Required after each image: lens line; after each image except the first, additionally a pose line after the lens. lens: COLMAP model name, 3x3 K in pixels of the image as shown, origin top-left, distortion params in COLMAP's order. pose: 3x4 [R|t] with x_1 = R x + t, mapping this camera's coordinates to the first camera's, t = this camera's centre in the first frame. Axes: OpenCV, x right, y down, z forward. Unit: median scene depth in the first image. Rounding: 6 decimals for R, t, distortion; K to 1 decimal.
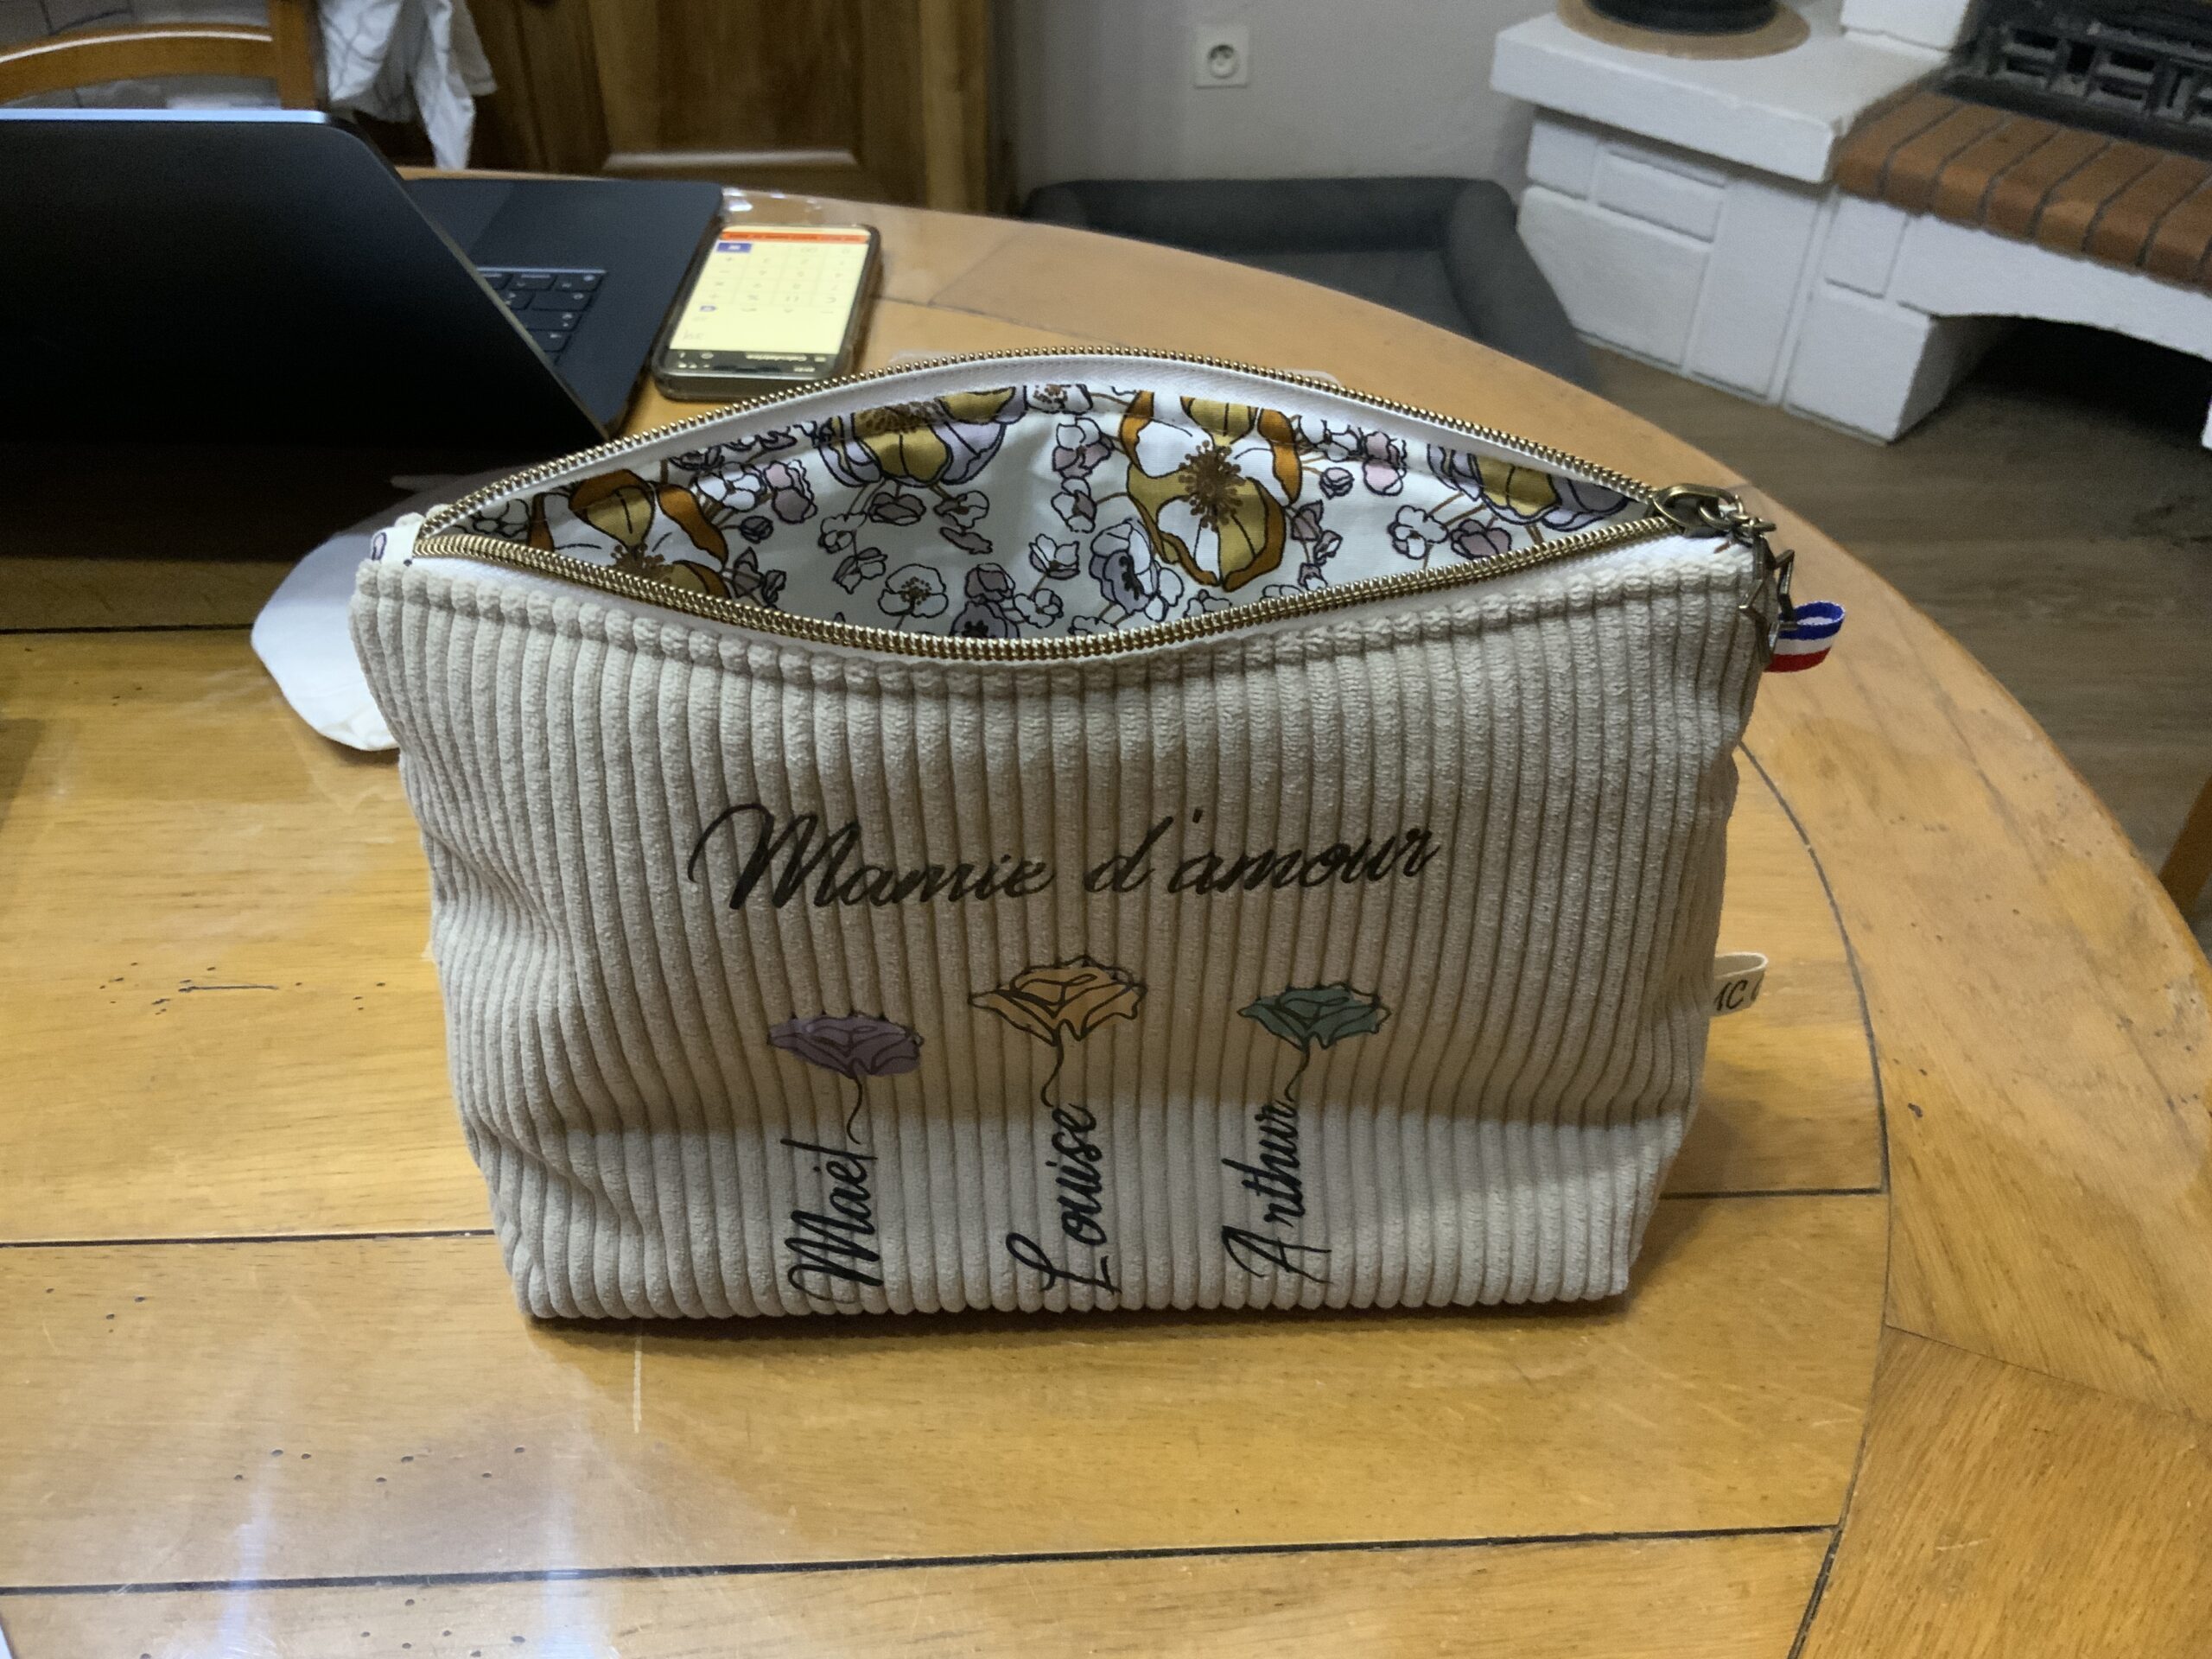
lens RADIAL K [[1790.8, 0, 1080.3], [0, 1790.8, 829.0], [0, 0, 1]] dist [0.066544, -0.111318]
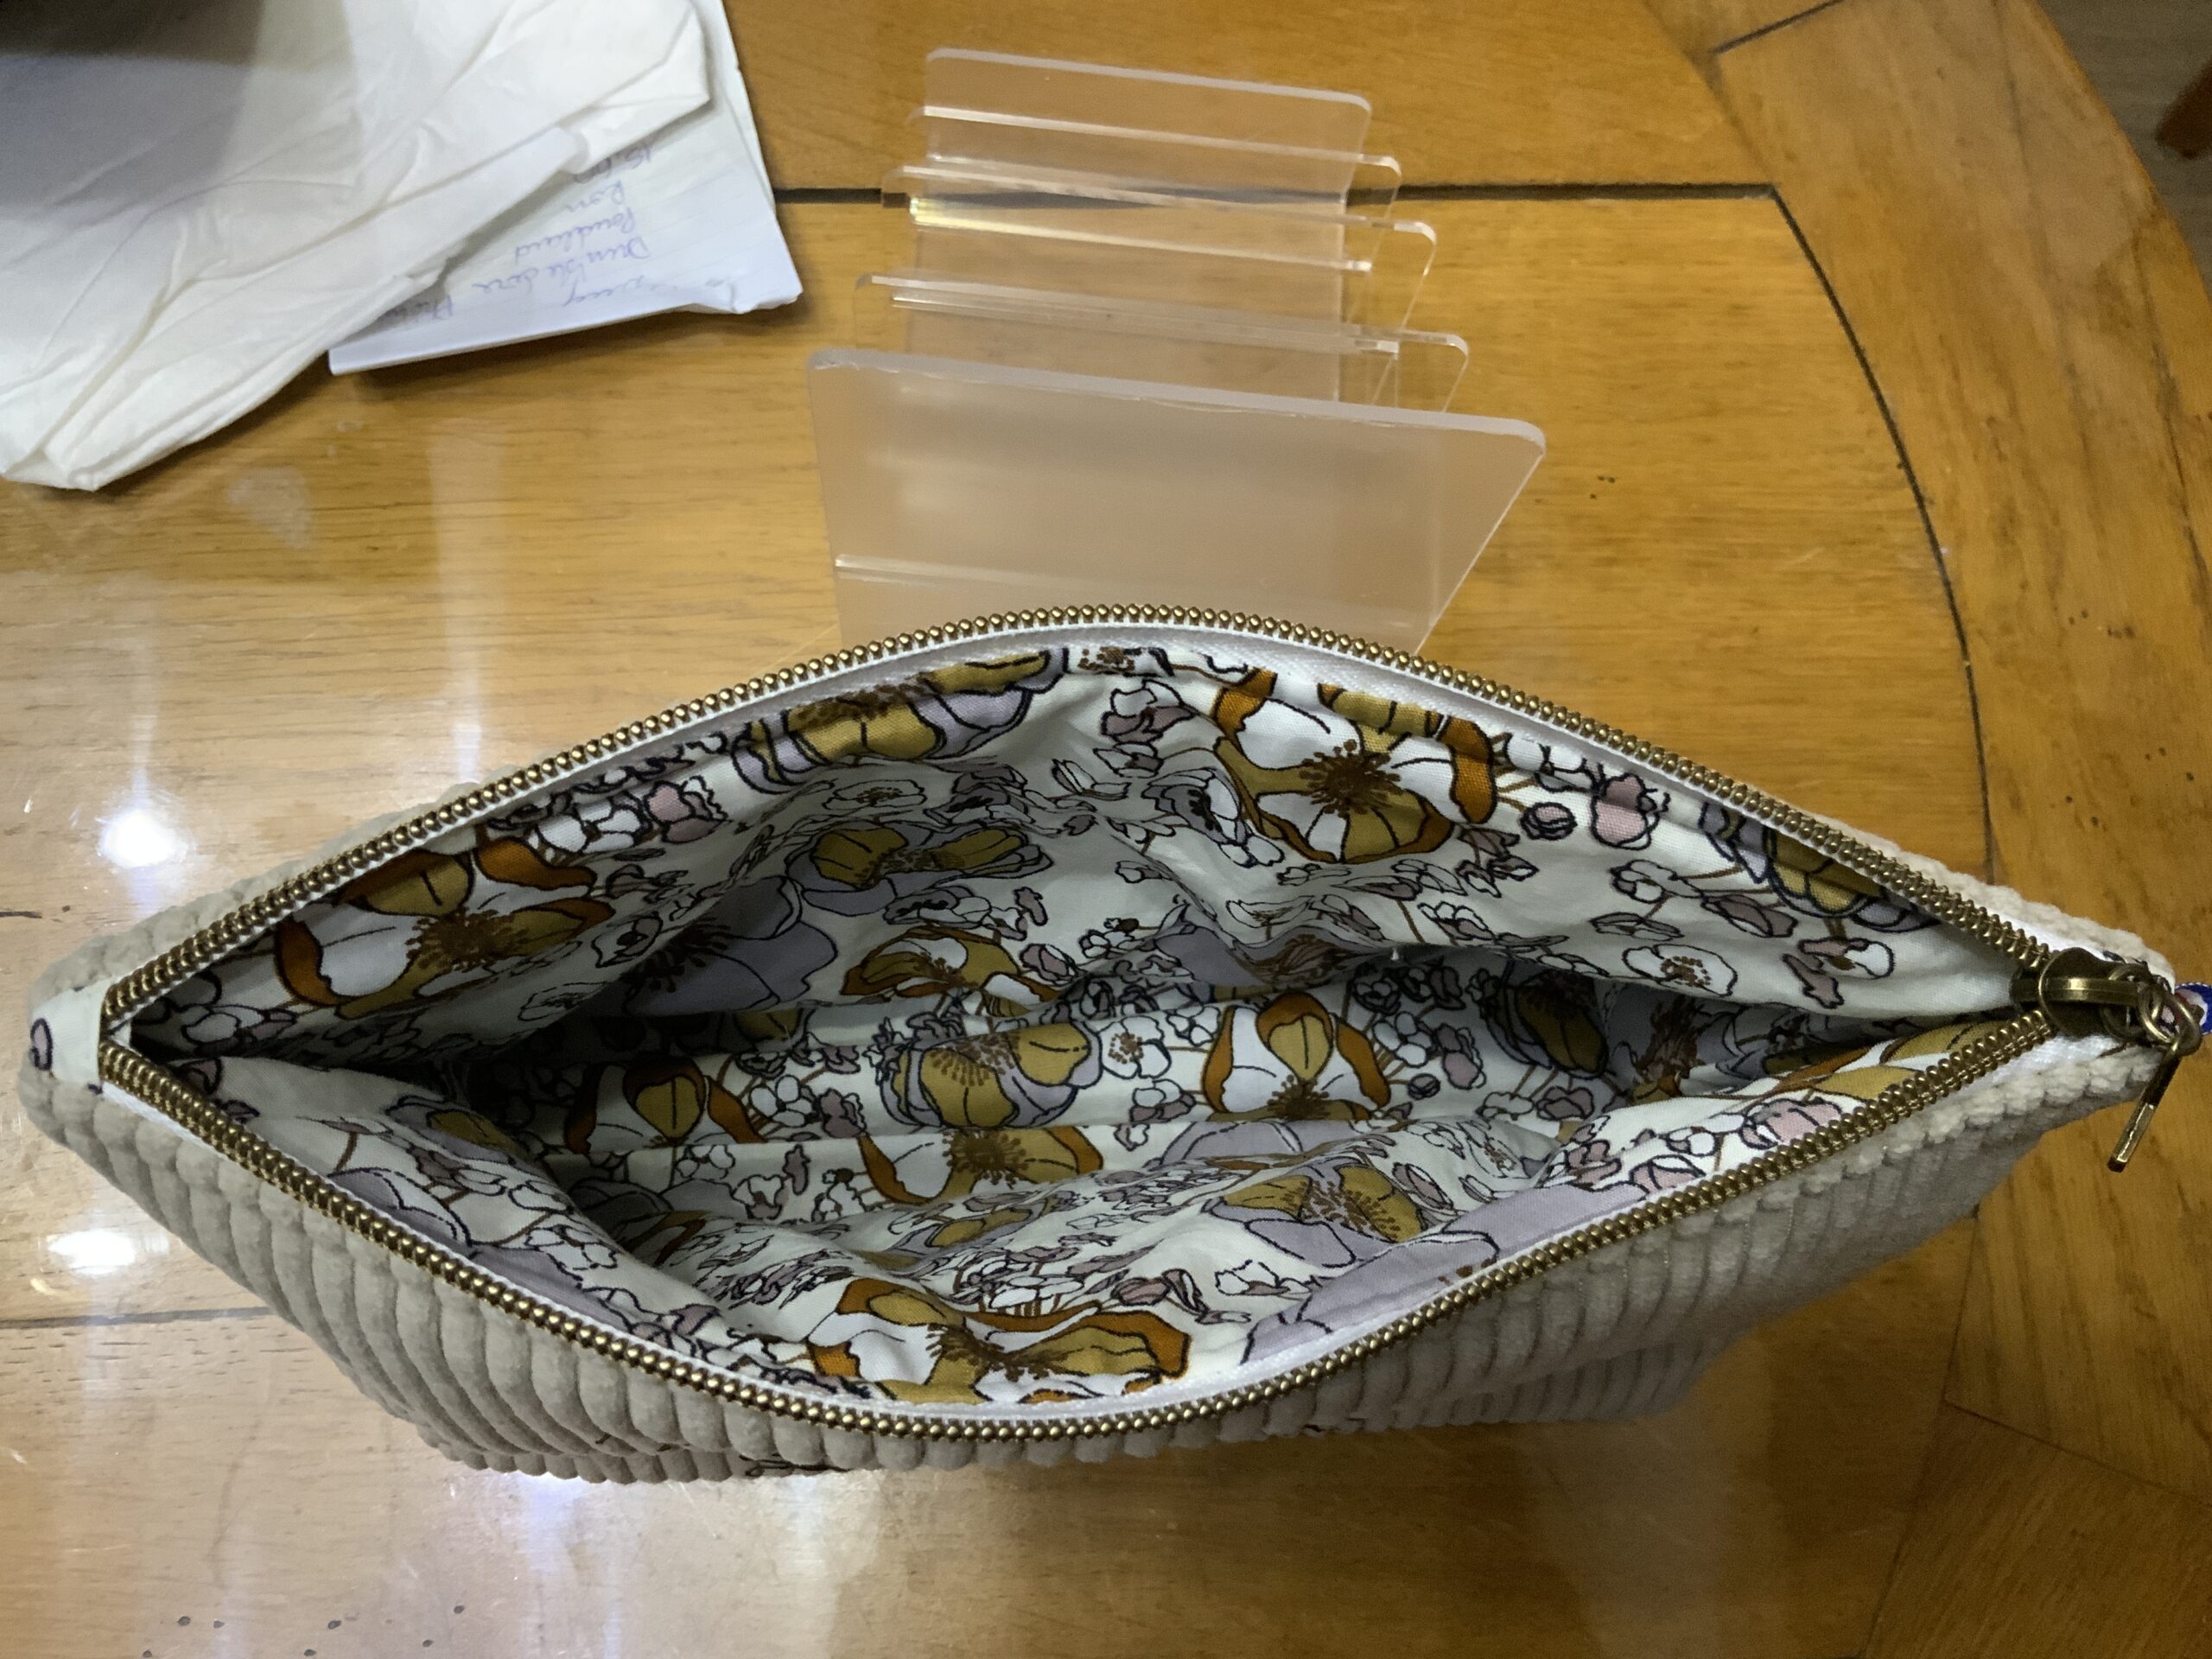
lens RADIAL K [[1790.8, 0, 1080.3], [0, 1790.8, 829.0], [0, 0, 1]] dist [0.066544, -0.111318]
pose [[0.998004, 0.005201, 0.062934, -0.063974], [-0.037281, 0.852913, 0.520721, -0.512971], [-0.050969, -0.522028, 0.851404, 0.453602]]
